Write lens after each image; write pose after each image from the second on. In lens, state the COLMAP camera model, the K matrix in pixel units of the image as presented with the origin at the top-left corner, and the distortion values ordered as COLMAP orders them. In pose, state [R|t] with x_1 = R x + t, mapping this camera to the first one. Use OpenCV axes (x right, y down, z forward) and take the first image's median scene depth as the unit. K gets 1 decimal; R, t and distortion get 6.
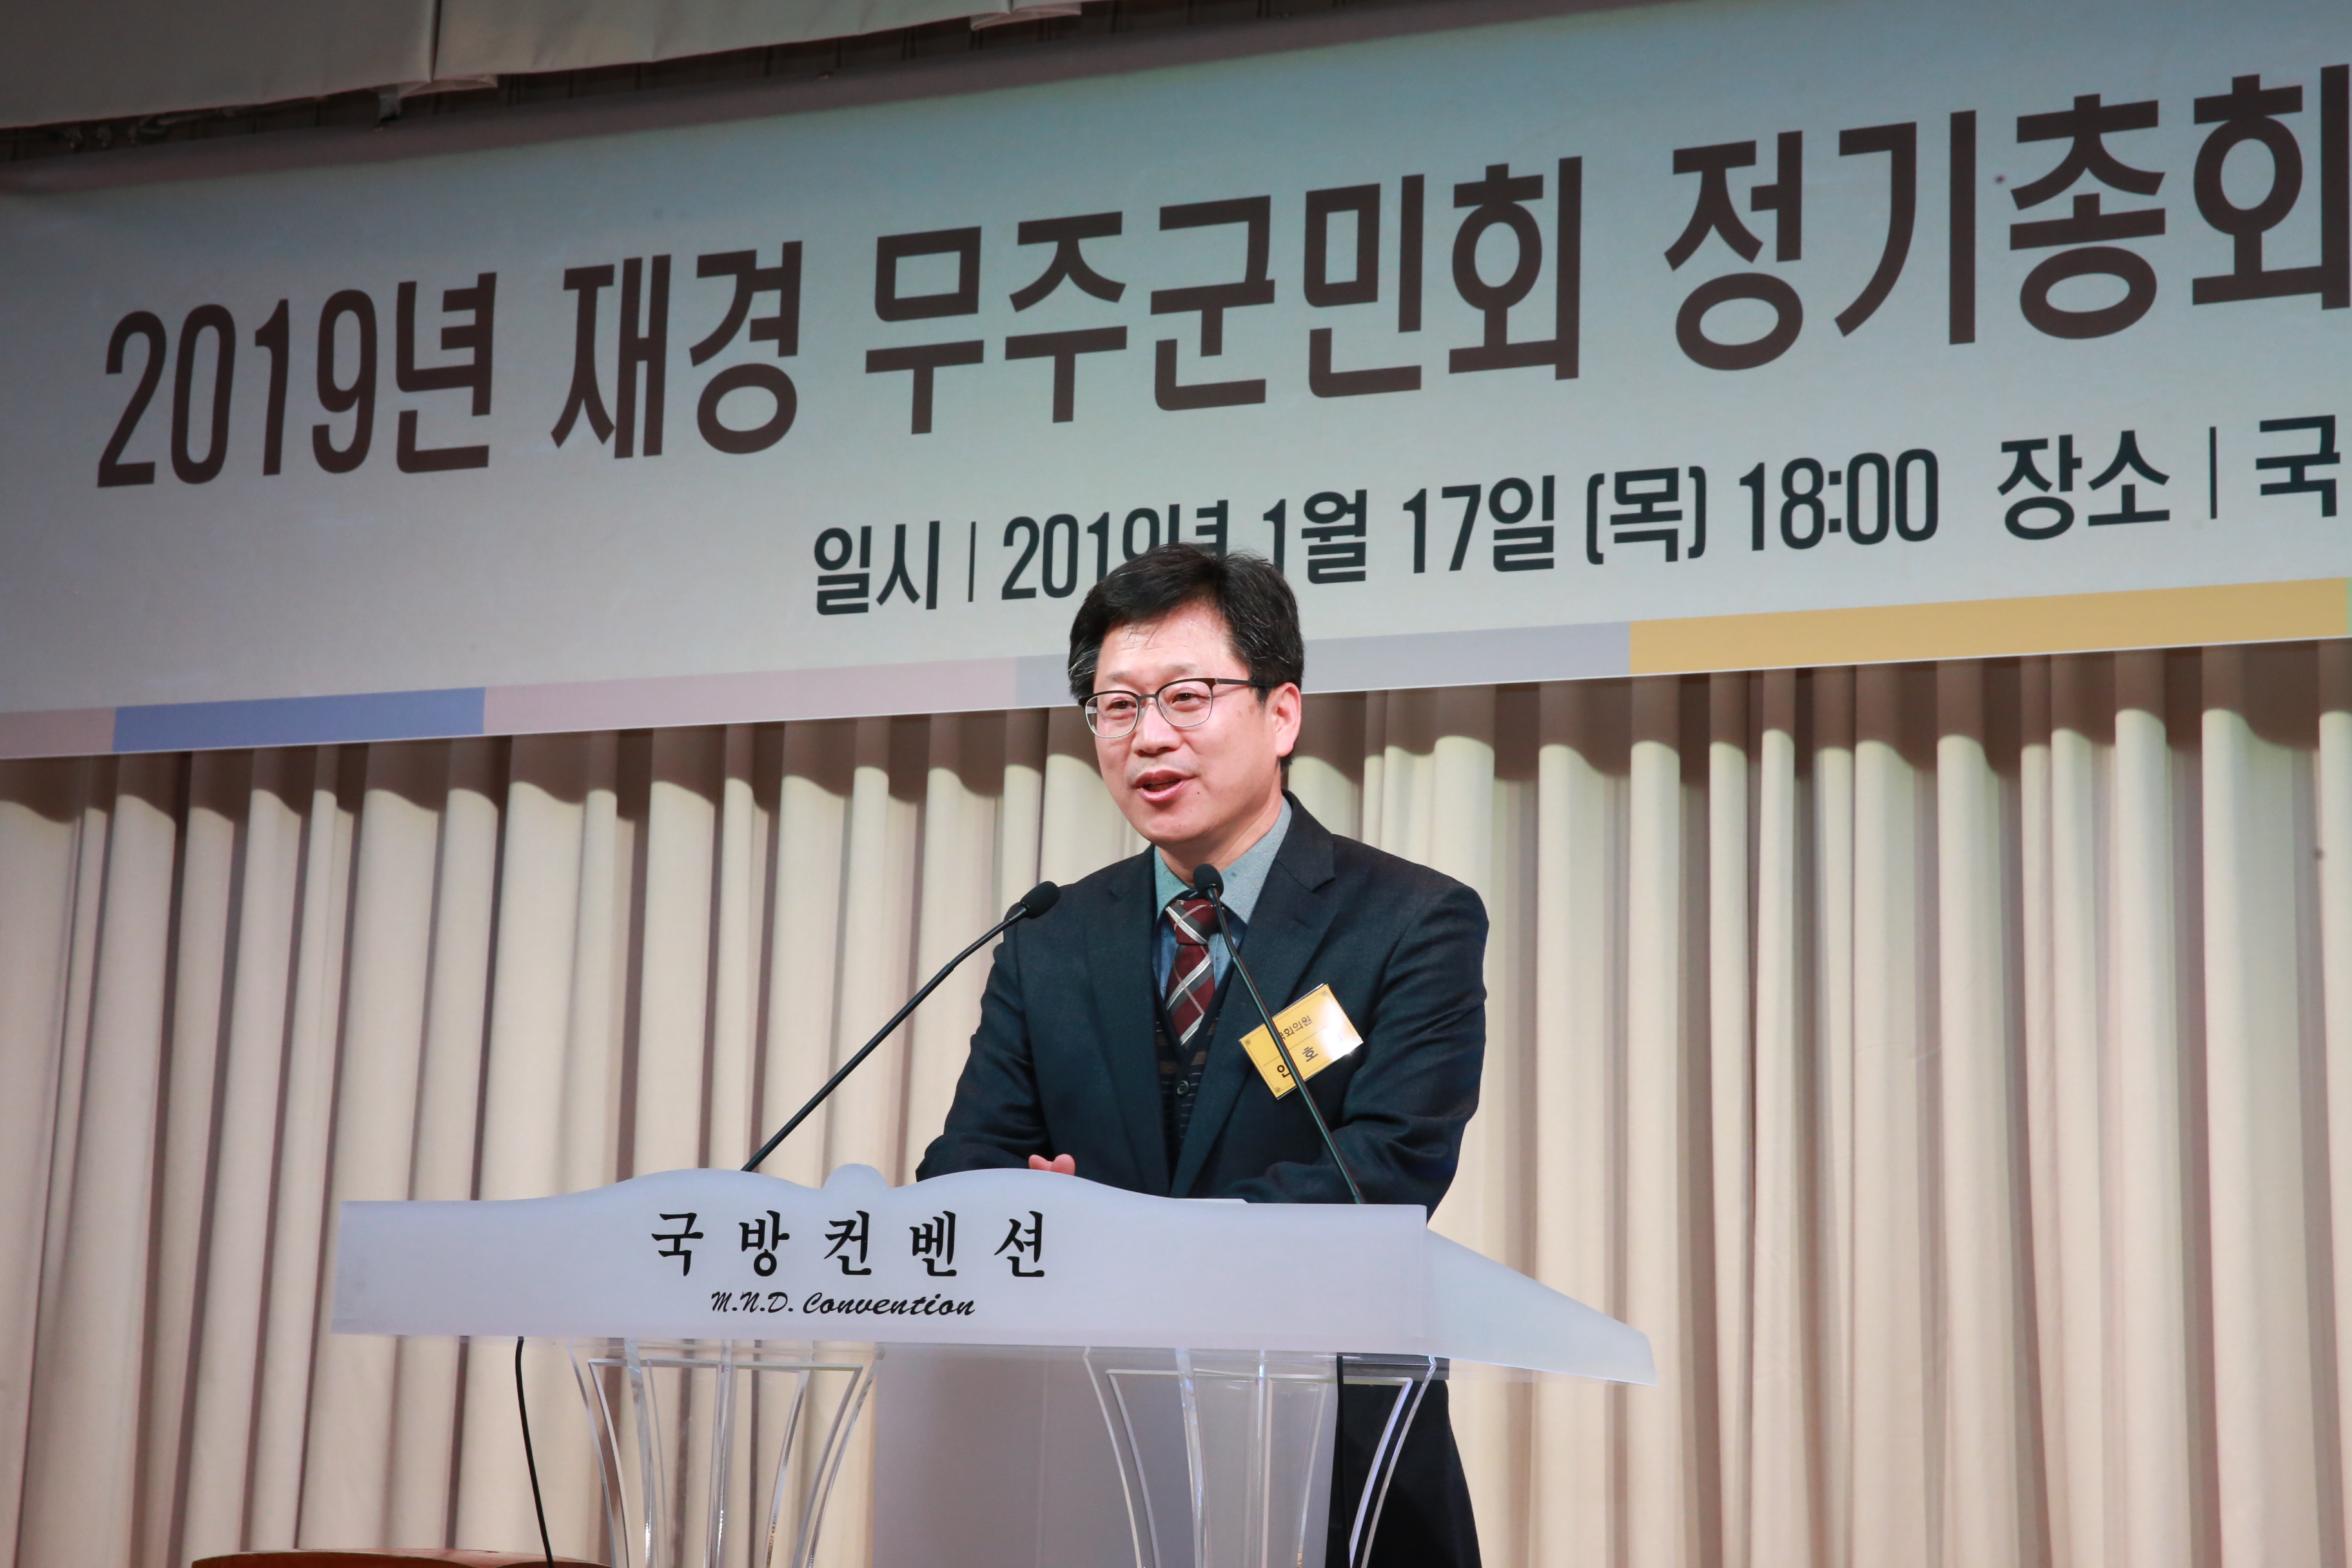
lens RADIAL K [[3965.7, 0, 1183.1], [0, 3965.7, 788.8], [0, 0, 1]] dist [0.156631, 0.205458]
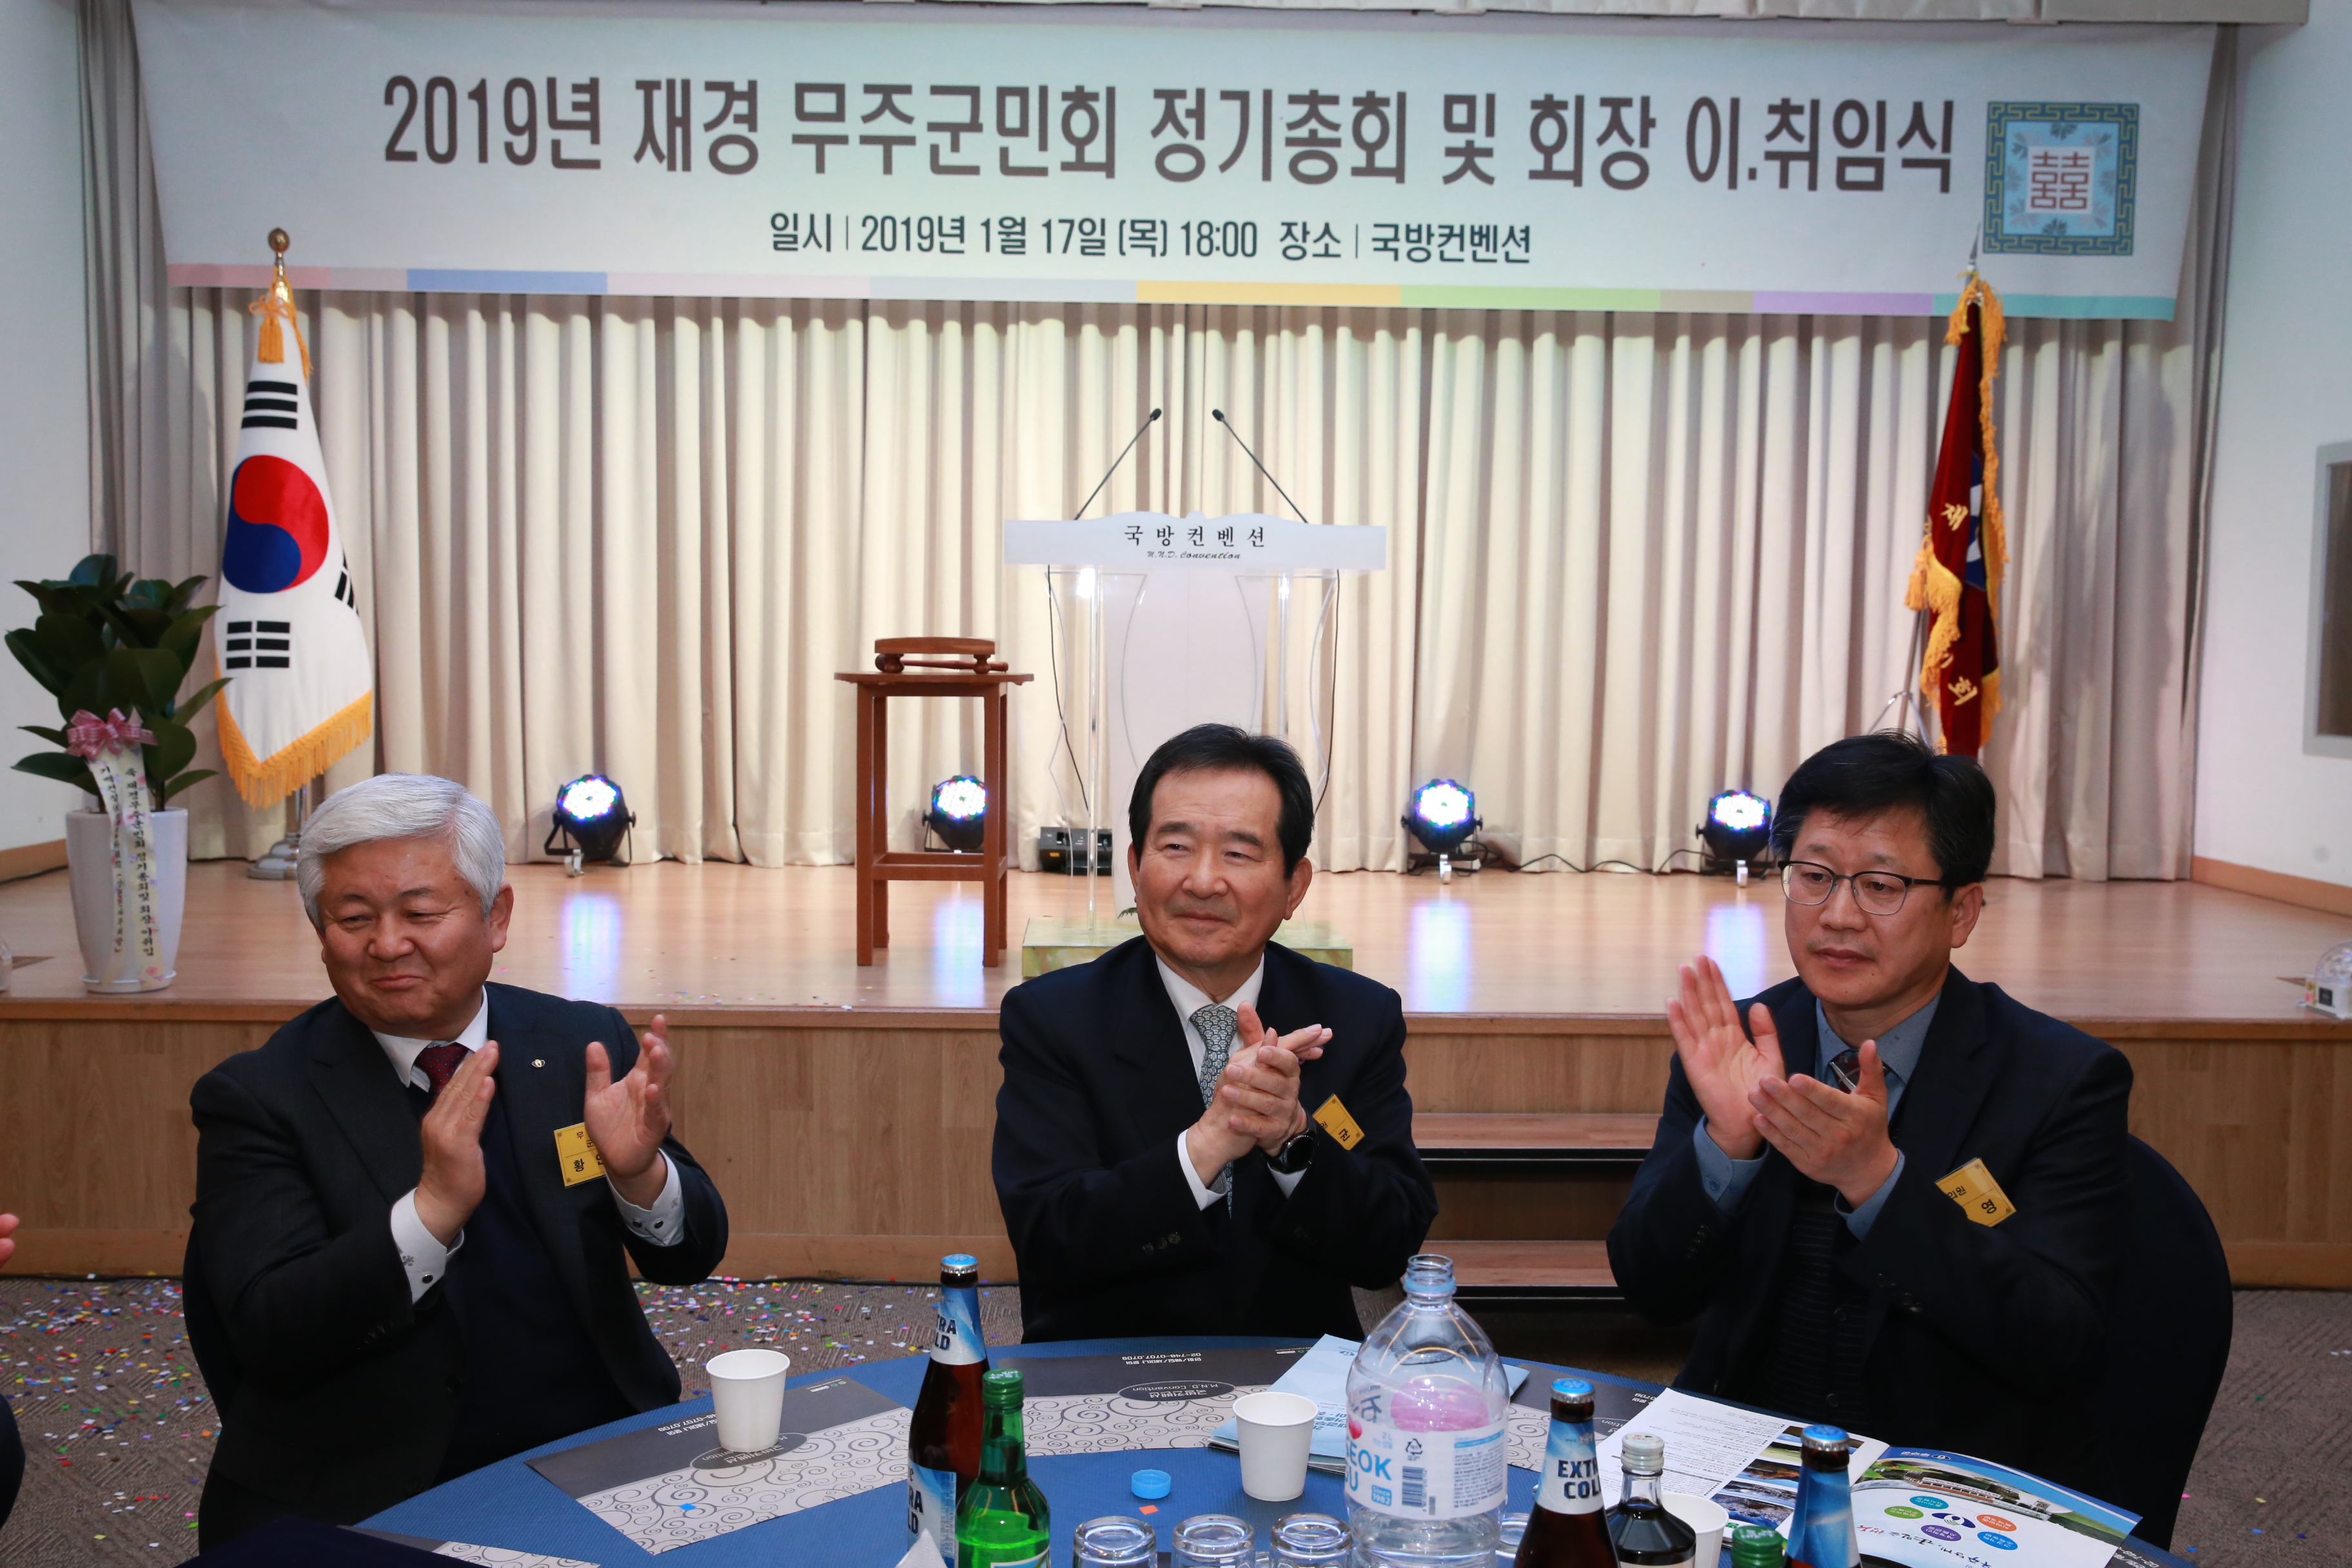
lens RADIAL K [[2150.9, 0, 1176.0], [0, 2150.9, 784.0], [0, 0, 1]] dist [-0.043671, 0.122046]
pose [[0.905613, -0.050776, 0.421055, -0.447397], [-0.054913, 0.970411, 0.235131, -0.051674], [-0.420535, -0.236059, 0.876029, -0.291059]]
